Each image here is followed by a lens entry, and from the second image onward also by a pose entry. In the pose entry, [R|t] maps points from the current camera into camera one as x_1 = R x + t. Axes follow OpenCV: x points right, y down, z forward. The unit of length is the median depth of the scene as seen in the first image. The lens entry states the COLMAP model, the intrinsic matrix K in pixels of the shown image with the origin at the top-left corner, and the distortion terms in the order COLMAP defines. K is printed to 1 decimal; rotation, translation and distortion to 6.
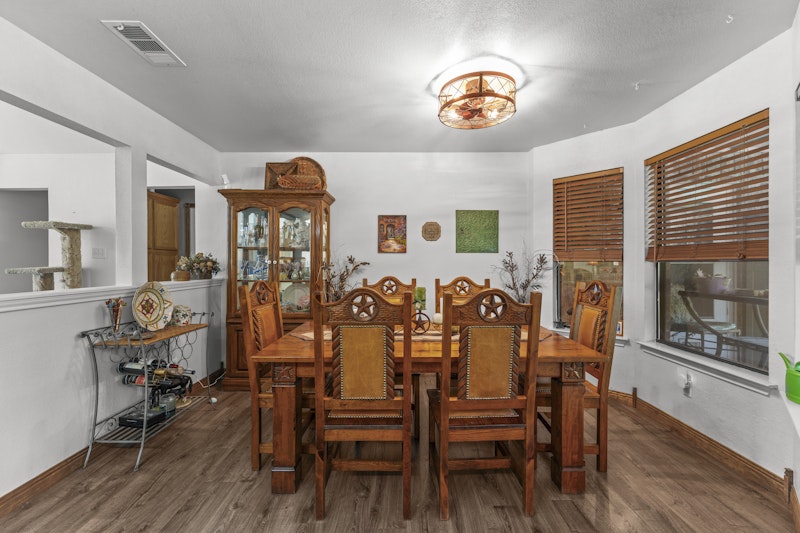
lens RADIAL K [[325.3, 0, 403.5], [0, 325.3, 264.6], [0, 0, 1]] dist [0.000339, -0.000054]
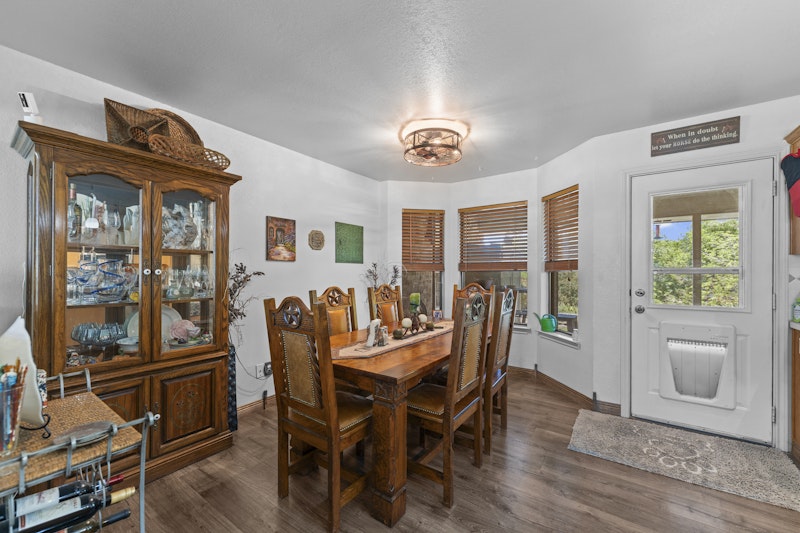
lens RADIAL K [[325.3, 0, 402.0], [0, 325.3, 270.9], [0, 0, 1]] dist [0.000339, -0.000054]
pose [[0.573159, 0.002664, 0.819440, -0.568363], [0.000549, 0.999993, -0.003635, -0.005947], [-0.819444, 0.002533, 0.573153, 0.232704]]
